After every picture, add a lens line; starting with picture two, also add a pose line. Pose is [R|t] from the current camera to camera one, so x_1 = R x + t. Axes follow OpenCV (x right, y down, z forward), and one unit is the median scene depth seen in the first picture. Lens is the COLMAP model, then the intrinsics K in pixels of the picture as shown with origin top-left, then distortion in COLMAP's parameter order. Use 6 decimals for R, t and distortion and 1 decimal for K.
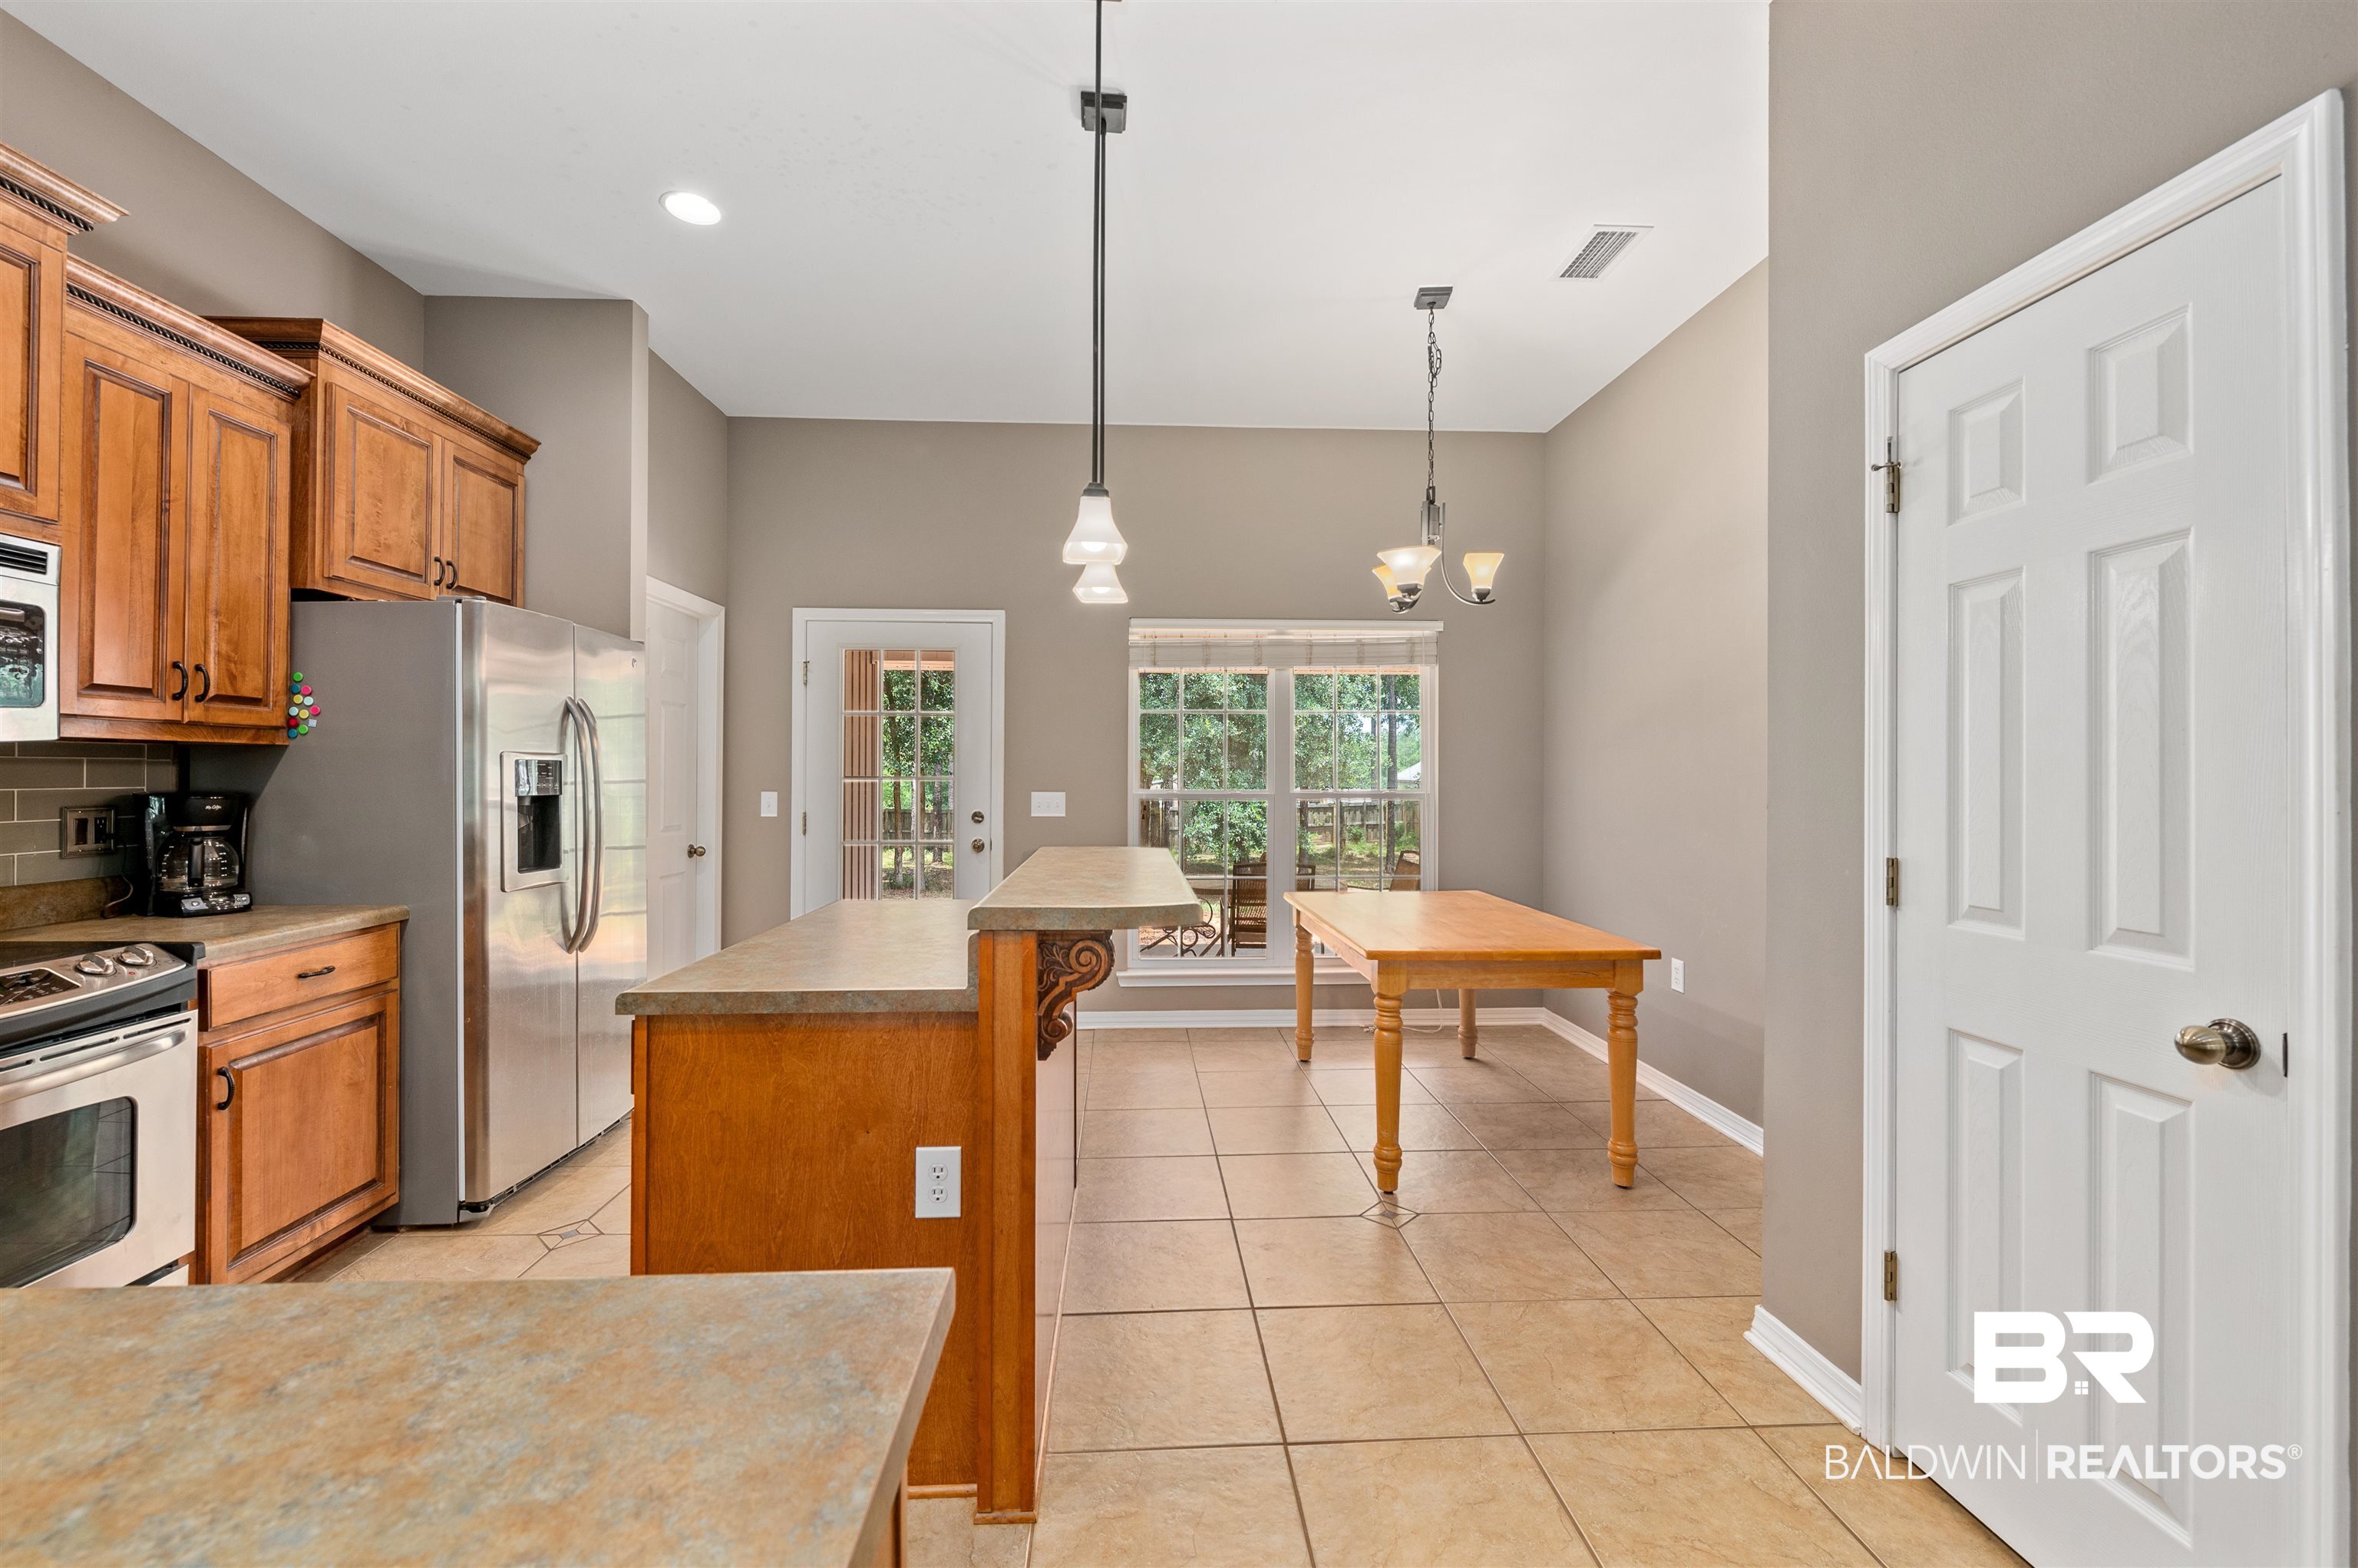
lens RADIAL K [[951.4, 0, 1172.7], [0, 951.4, 767.9], [0, 0, 1]] dist [0.007264, -0.006692]
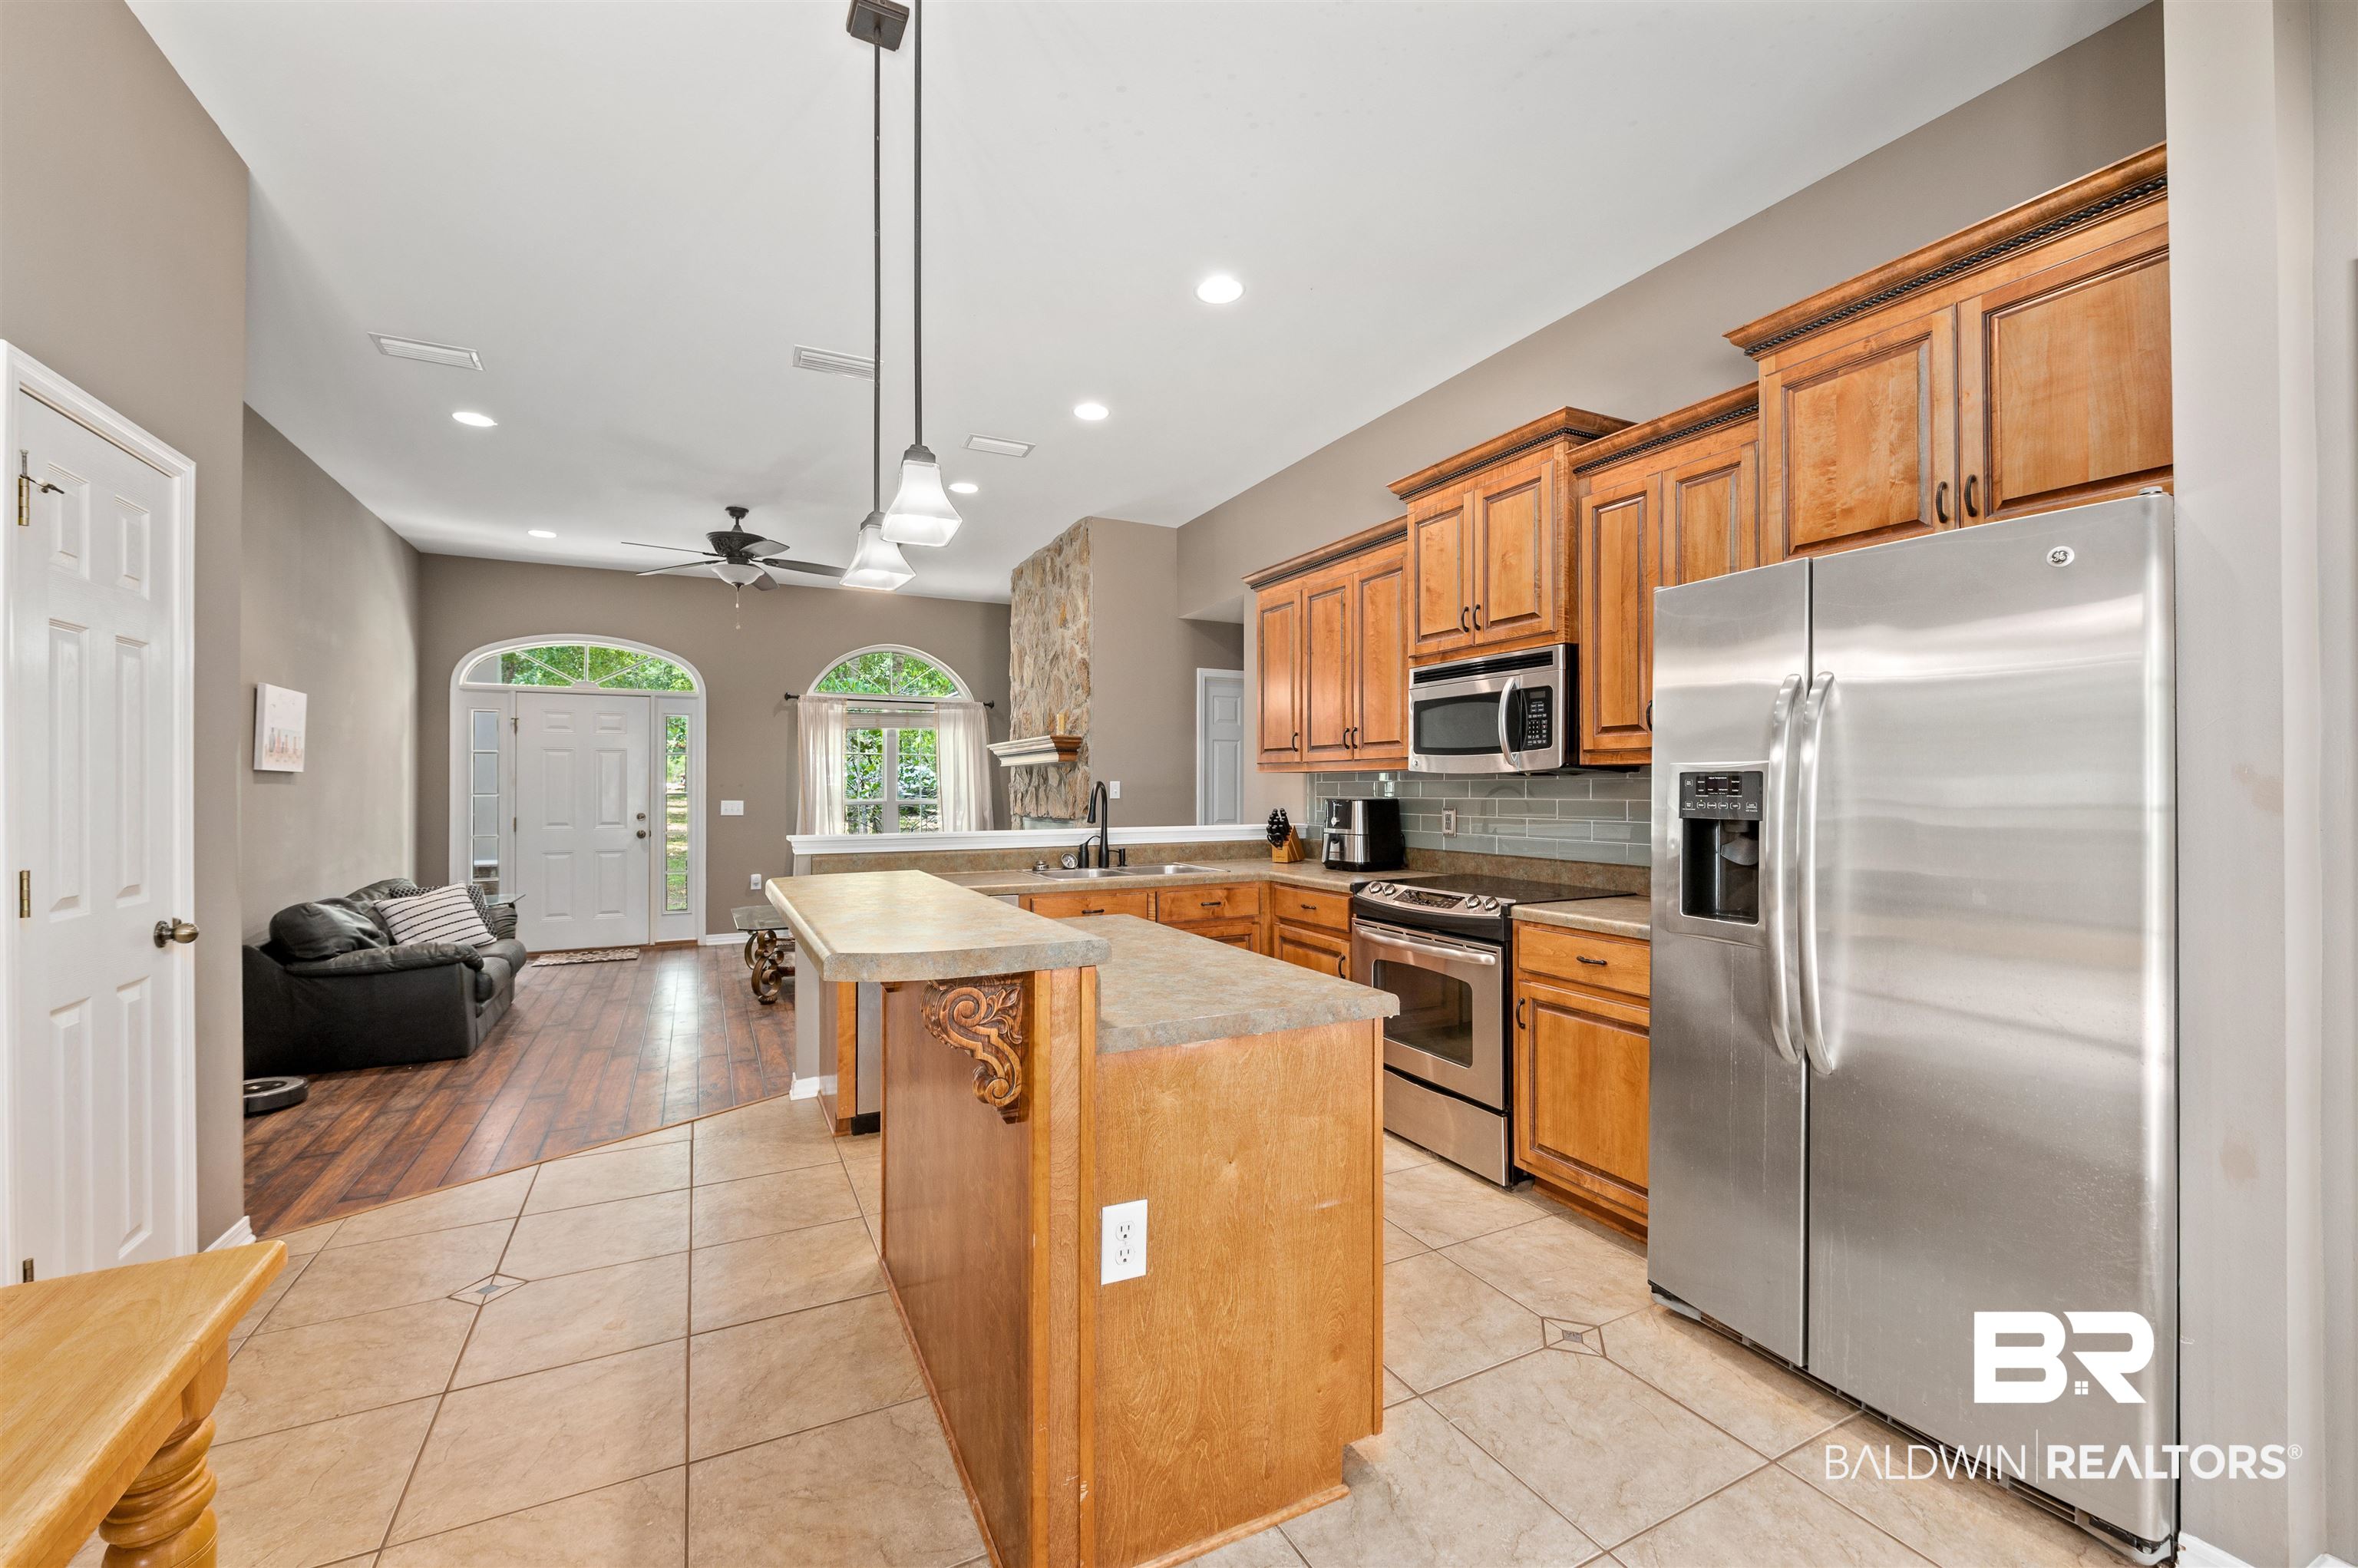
lens RADIAL K [[937.0, 0, 1170.4], [0, 937.0, 784.7], [0, 0, 1]] dist [-0.001207, 0.000085]
pose [[-0.915340, -0.003002, -0.402671, 0.029259], [0.000419, 0.999965, -0.008407, 0.008410], [0.402681, -0.007864, -0.915306, 1.673640]]
